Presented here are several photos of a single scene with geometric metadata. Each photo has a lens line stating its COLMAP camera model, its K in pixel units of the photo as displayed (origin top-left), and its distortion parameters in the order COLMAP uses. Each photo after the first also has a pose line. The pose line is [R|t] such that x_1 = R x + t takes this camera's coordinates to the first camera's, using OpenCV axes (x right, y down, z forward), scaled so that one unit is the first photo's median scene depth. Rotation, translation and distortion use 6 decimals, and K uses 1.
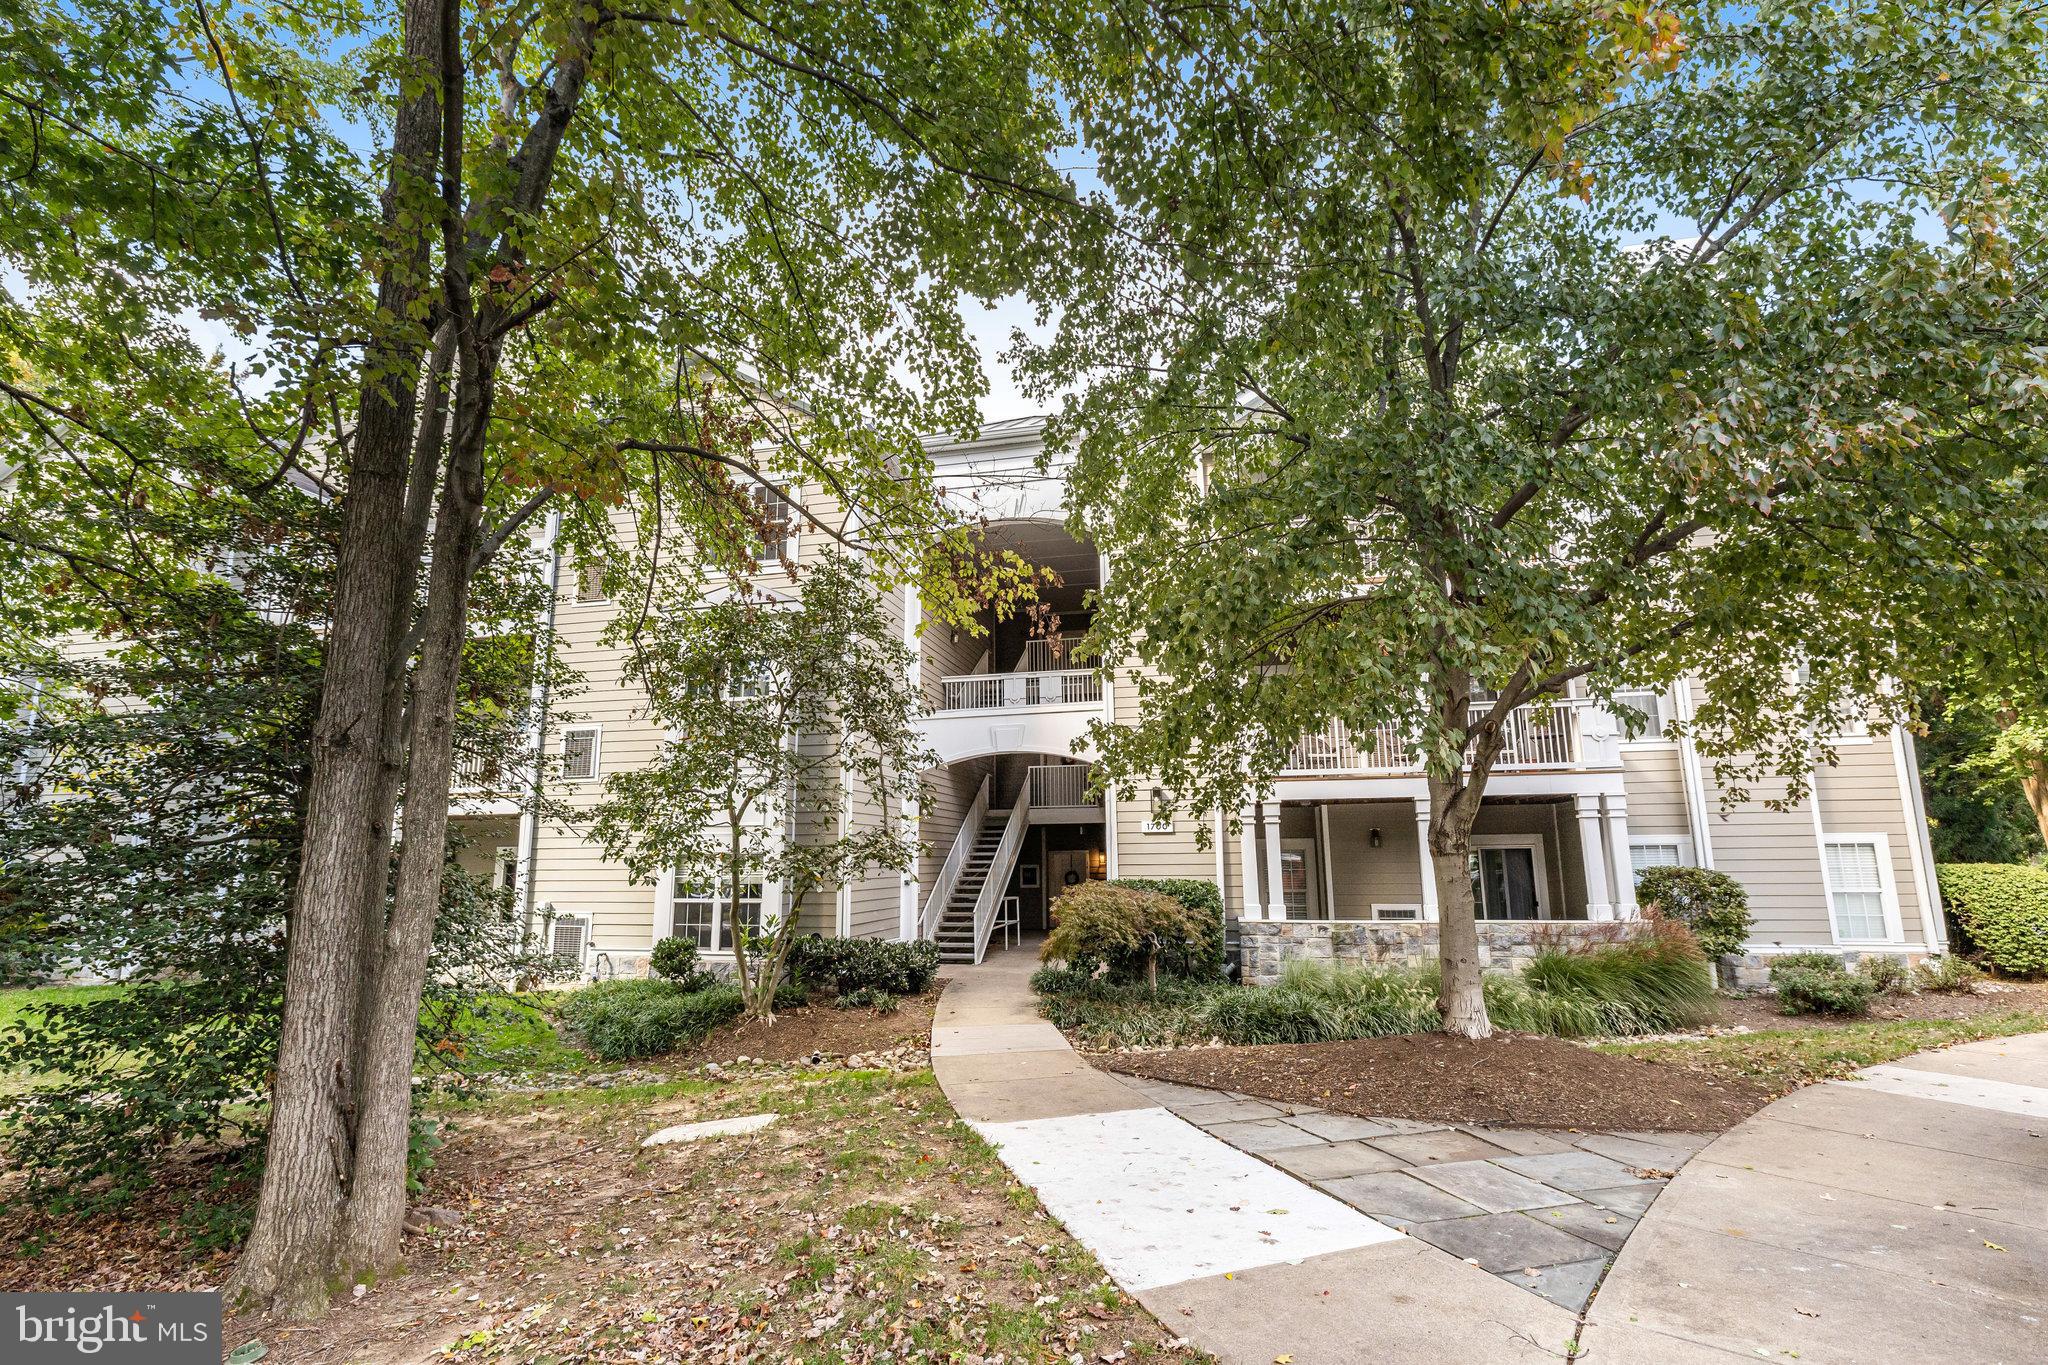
lens RADIAL K [[908.4, 0, 1018.5], [0, 908.4, 669.2], [0, 0, 1]] dist [-0.000131, 0.000006]
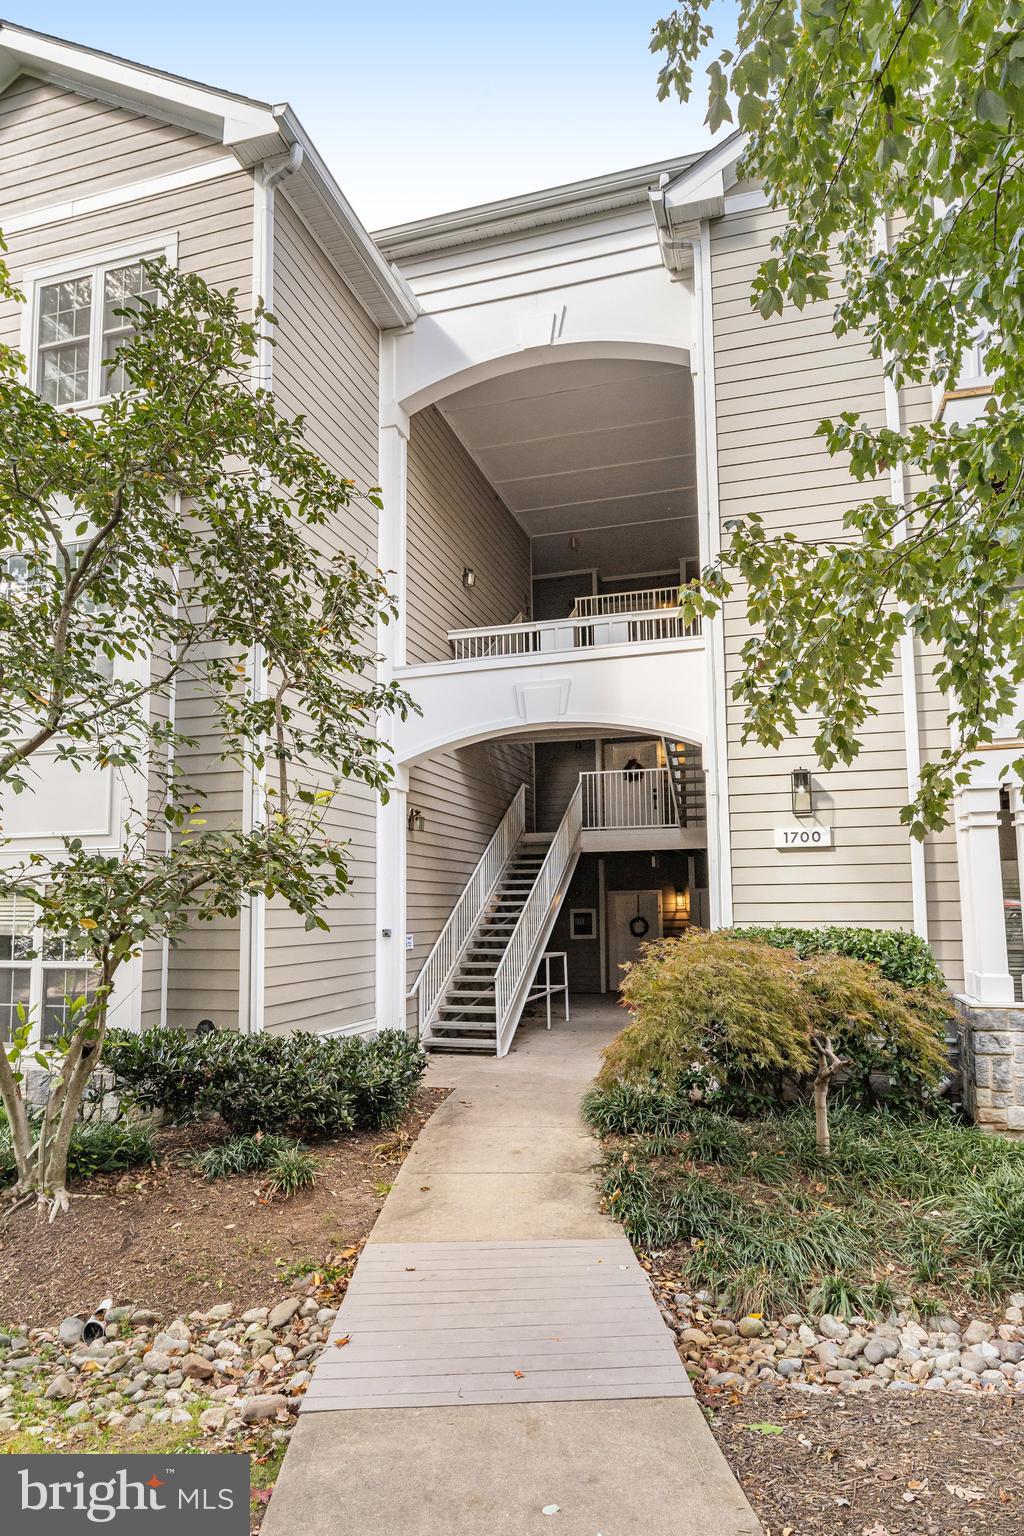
lens RADIAL K [[896.0, 0, 536.4], [0, 896.0, 773.9], [0, 0, 1]] dist [-0.000895, -0.000013]
pose [[0.999145, -0.005913, -0.040923, 0.007707], [0.008205, 0.998393, 0.056065, 0.086783], [0.040526, -0.056353, 0.997588, 0.371571]]
